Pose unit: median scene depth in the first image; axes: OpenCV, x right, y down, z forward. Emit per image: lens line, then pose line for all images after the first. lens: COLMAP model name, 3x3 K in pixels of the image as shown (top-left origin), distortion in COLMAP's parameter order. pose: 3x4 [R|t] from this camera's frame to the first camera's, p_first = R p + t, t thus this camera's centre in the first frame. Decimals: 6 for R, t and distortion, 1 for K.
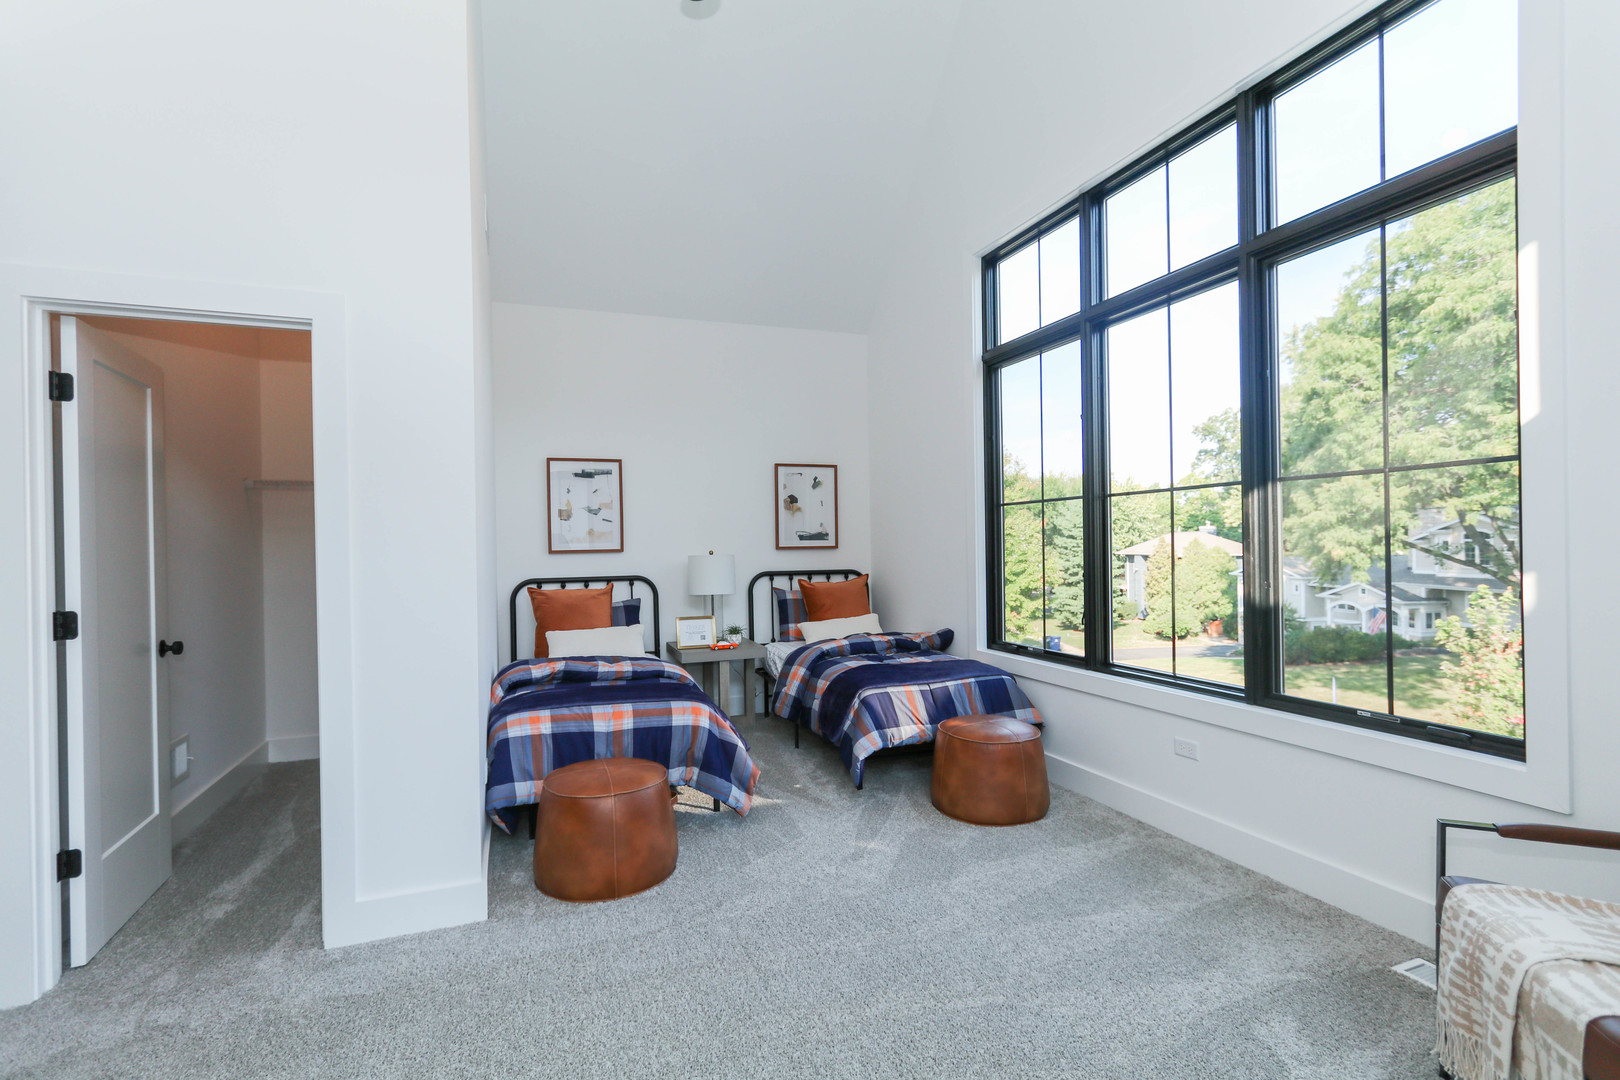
lens RADIAL K [[763.9, 0, 793.0], [0, 763.9, 552.6], [0, 0, 1]] dist [0.008039, 0.001620]
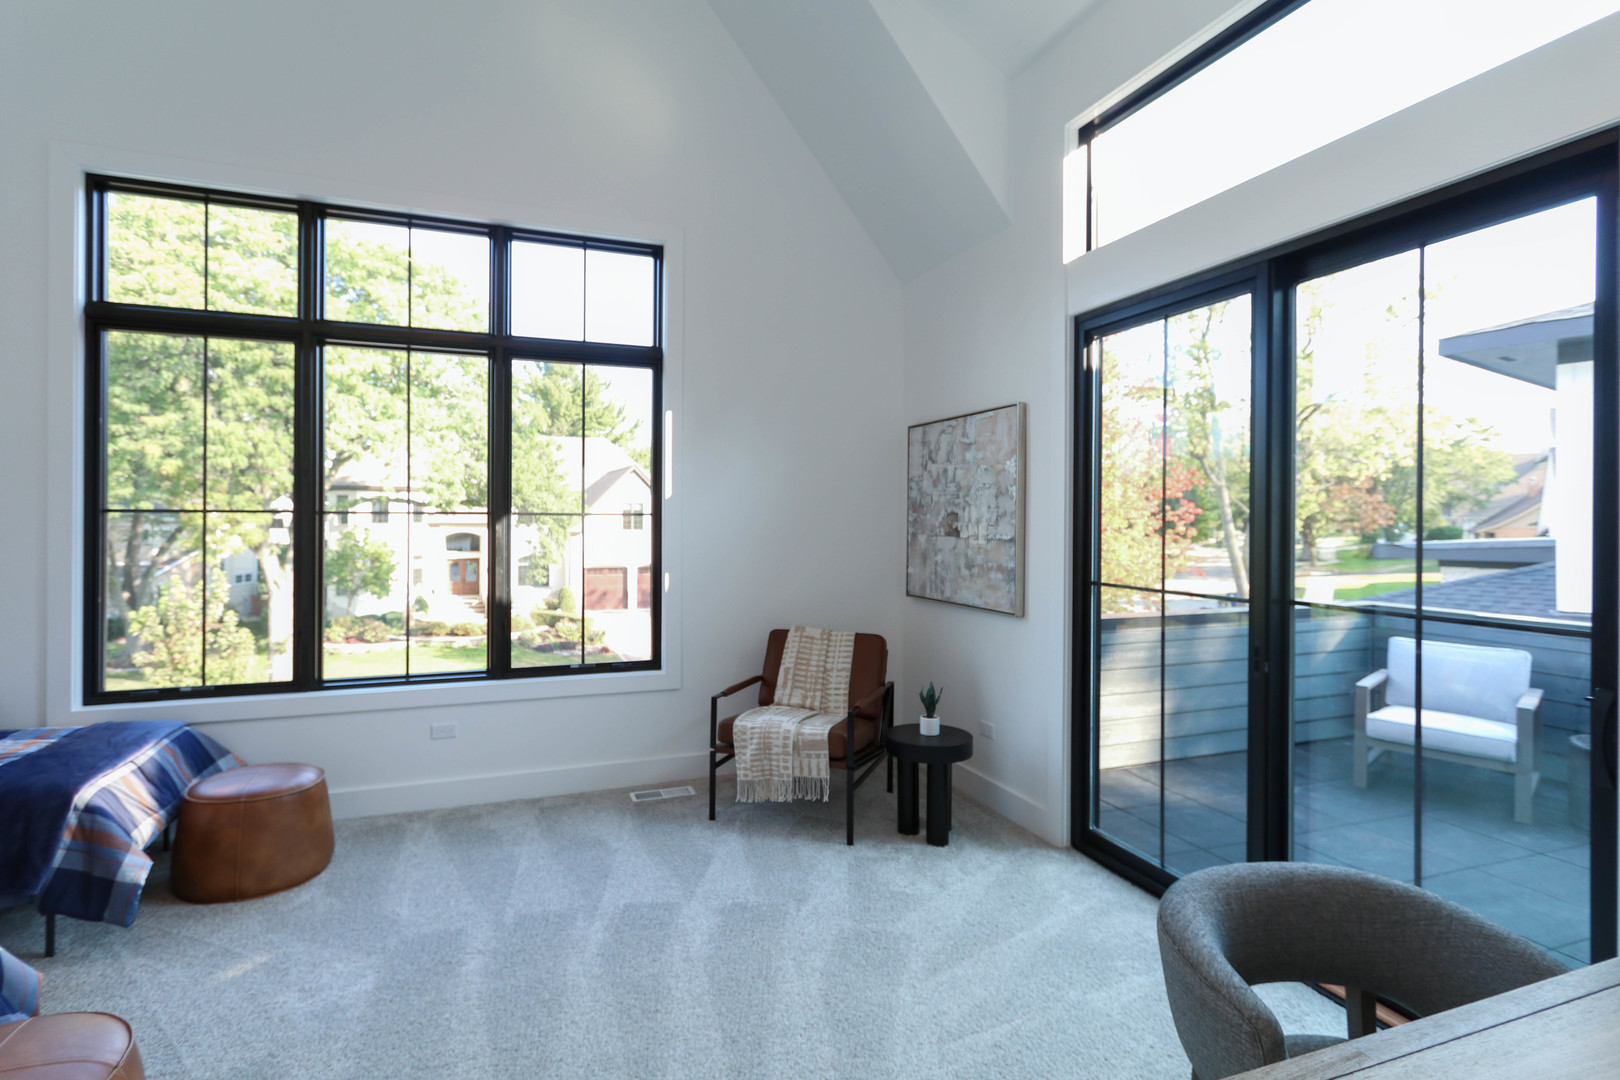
lens RADIAL K [[763.9, 0, 796.5], [0, 763.9, 528.5], [0, 0, 1]] dist [0.008039, 0.001620]
pose [[-0.008606, 0.004859, 0.999951, -0.654699], [0.004522, 0.999978, -0.004820, -0.050810], [-0.999953, 0.004481, -0.008628, 0.426260]]
